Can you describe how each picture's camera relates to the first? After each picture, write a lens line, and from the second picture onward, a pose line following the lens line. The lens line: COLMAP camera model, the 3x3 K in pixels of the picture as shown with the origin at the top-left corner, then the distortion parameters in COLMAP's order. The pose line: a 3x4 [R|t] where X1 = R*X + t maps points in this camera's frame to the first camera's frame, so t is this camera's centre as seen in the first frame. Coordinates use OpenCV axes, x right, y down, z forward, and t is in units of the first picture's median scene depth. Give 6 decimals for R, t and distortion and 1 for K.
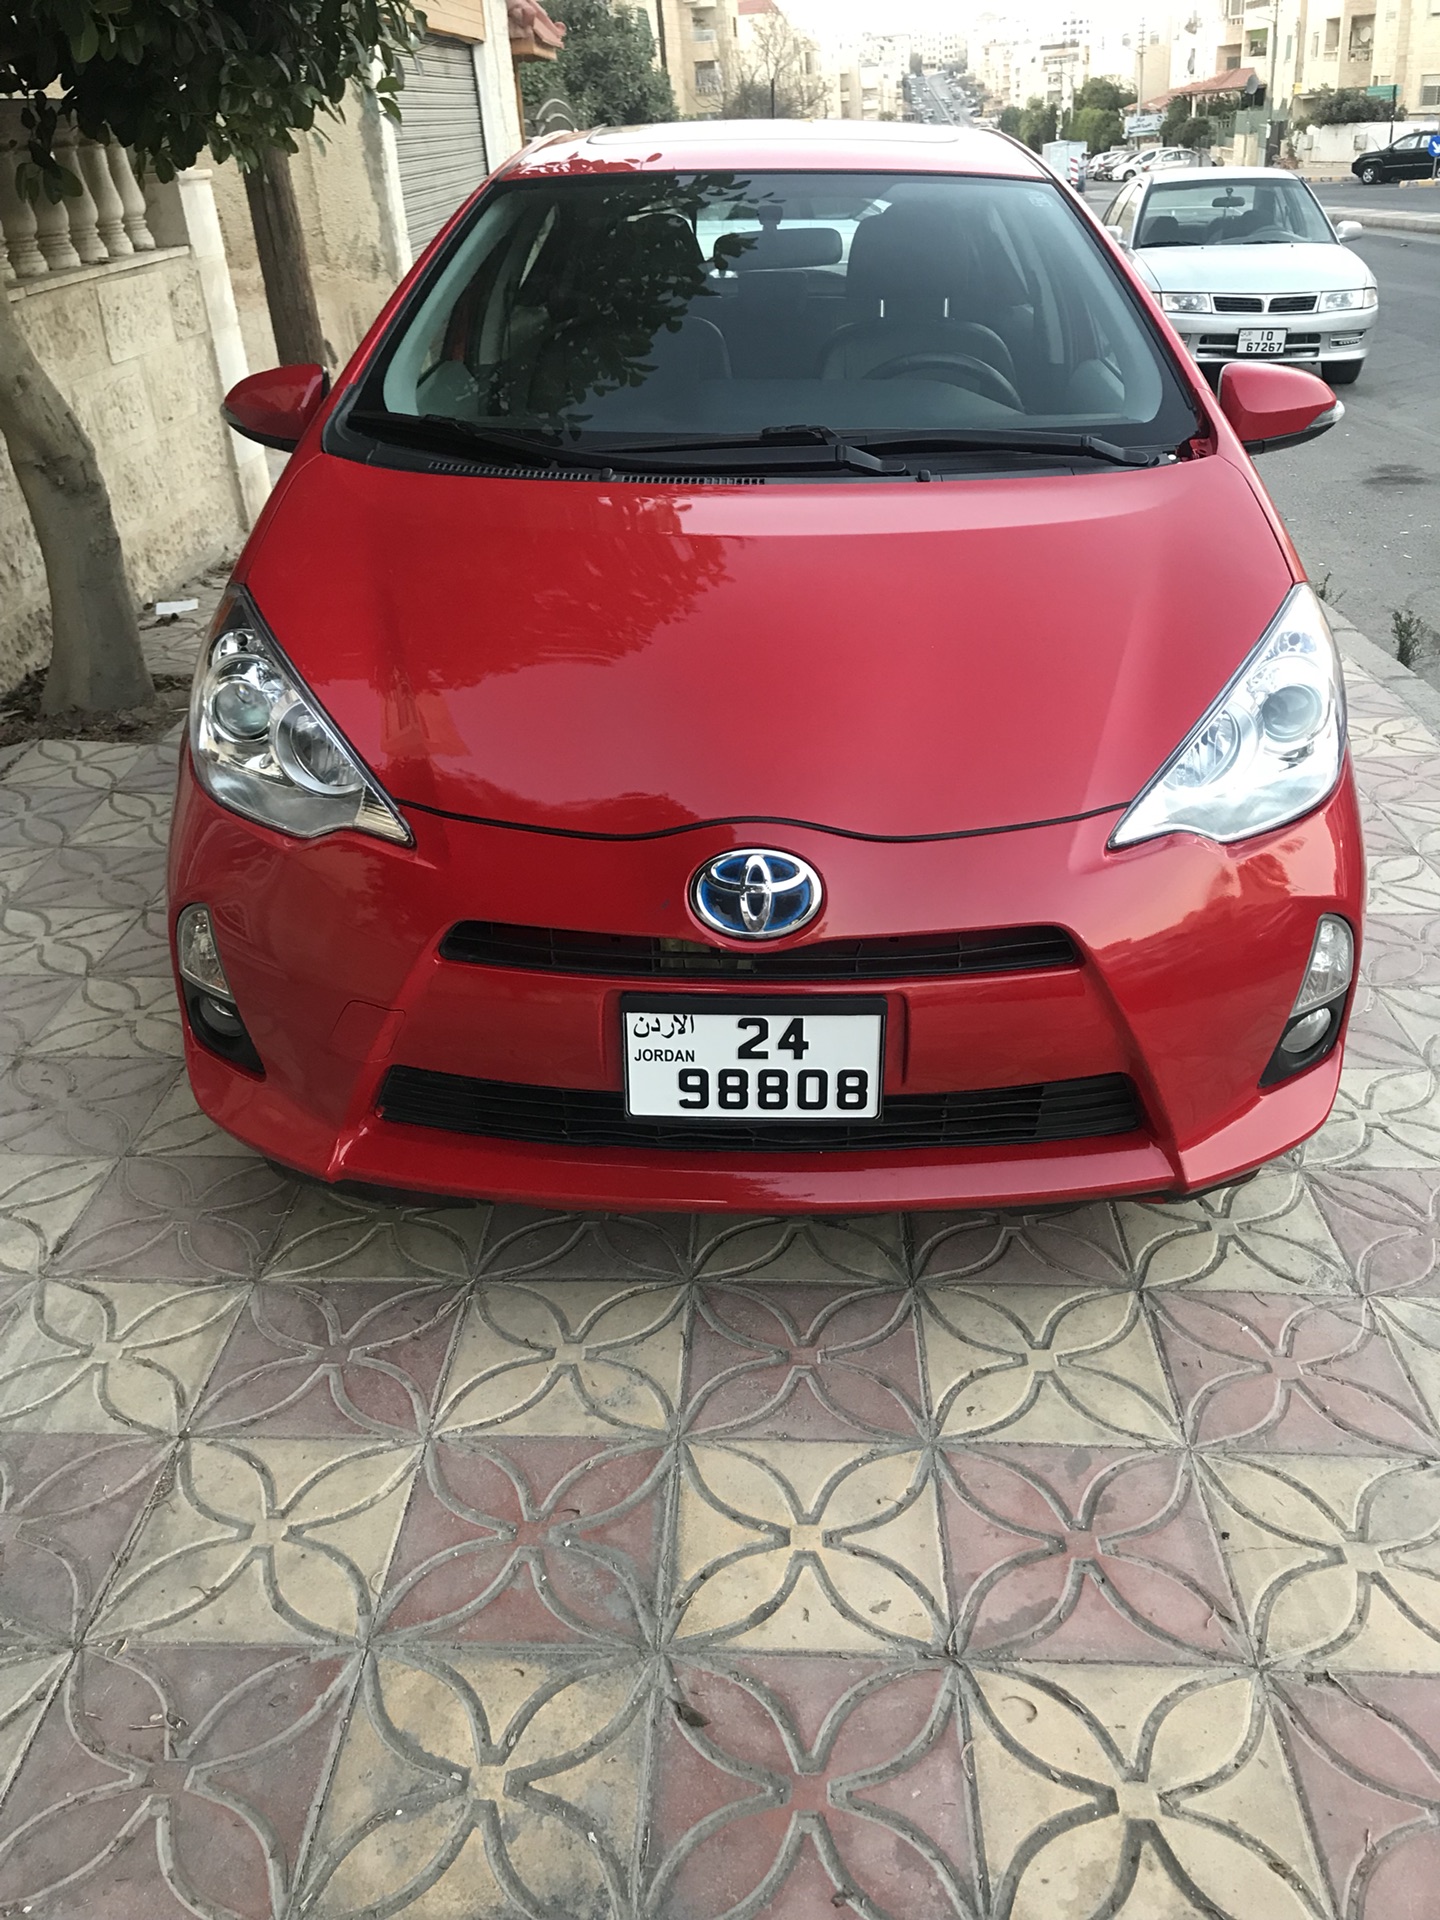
lens RADIAL K [[1568.3, 0, 720.0], [0, 1568.3, 960.0], [0, 0, 1]] dist [0.031435, 0.000836]
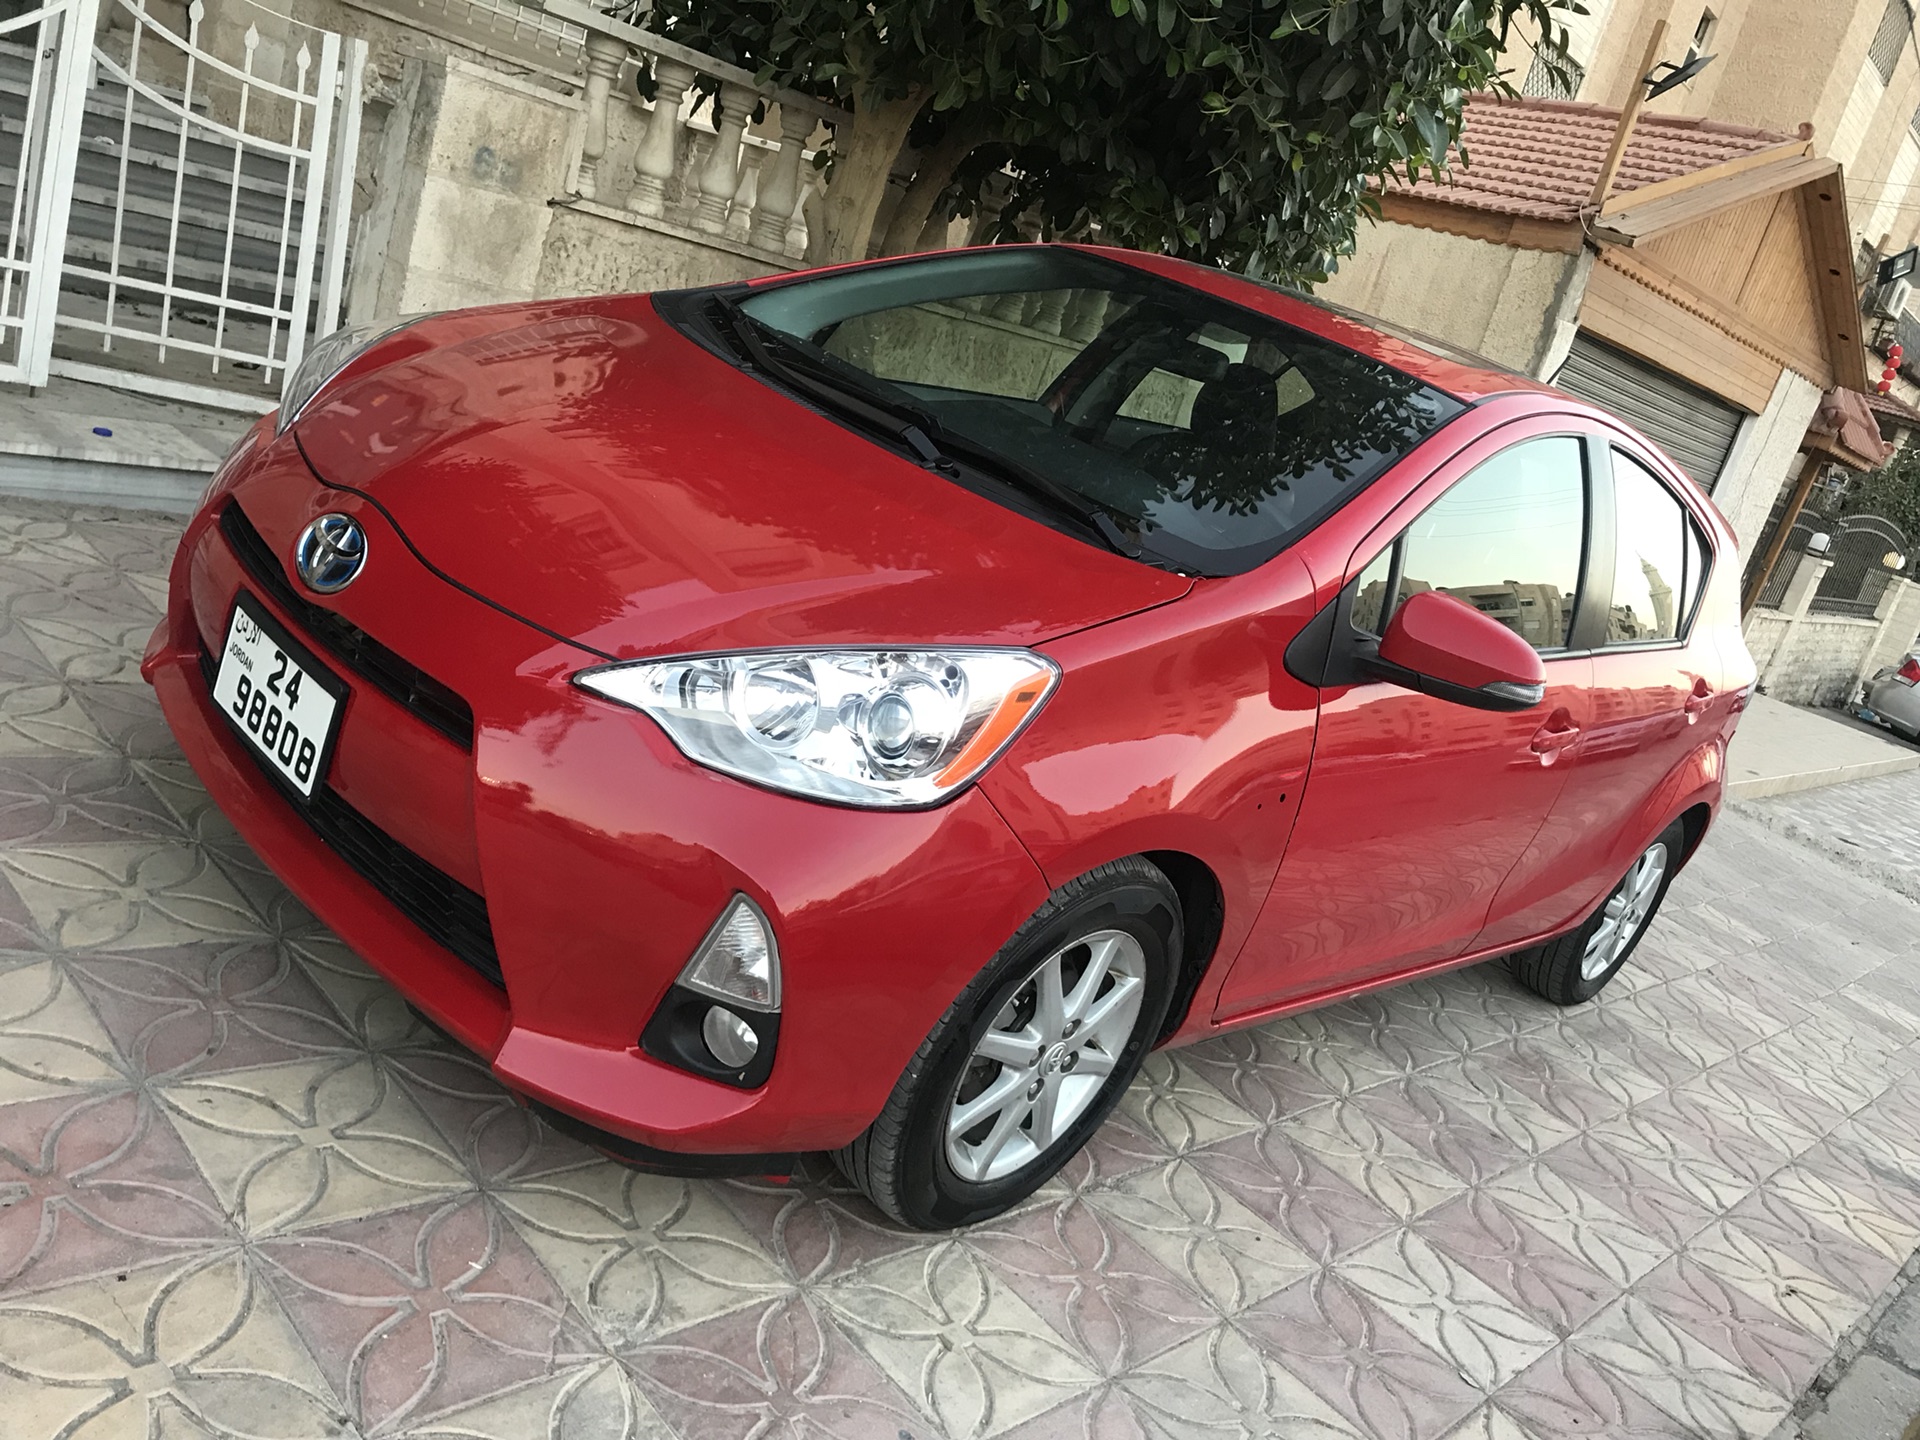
lens RADIAL K [[1581.3, 0, 960.0], [0, 1581.3, 720.0], [0, 0, 1]] dist [0.011561, 0.008778]
pose [[0.697796, 0.451409, -0.556158, 0.980404], [-0.596777, 0.795788, -0.102853, -0.094981], [0.396155, 0.403672, 0.824688, 0.263567]]
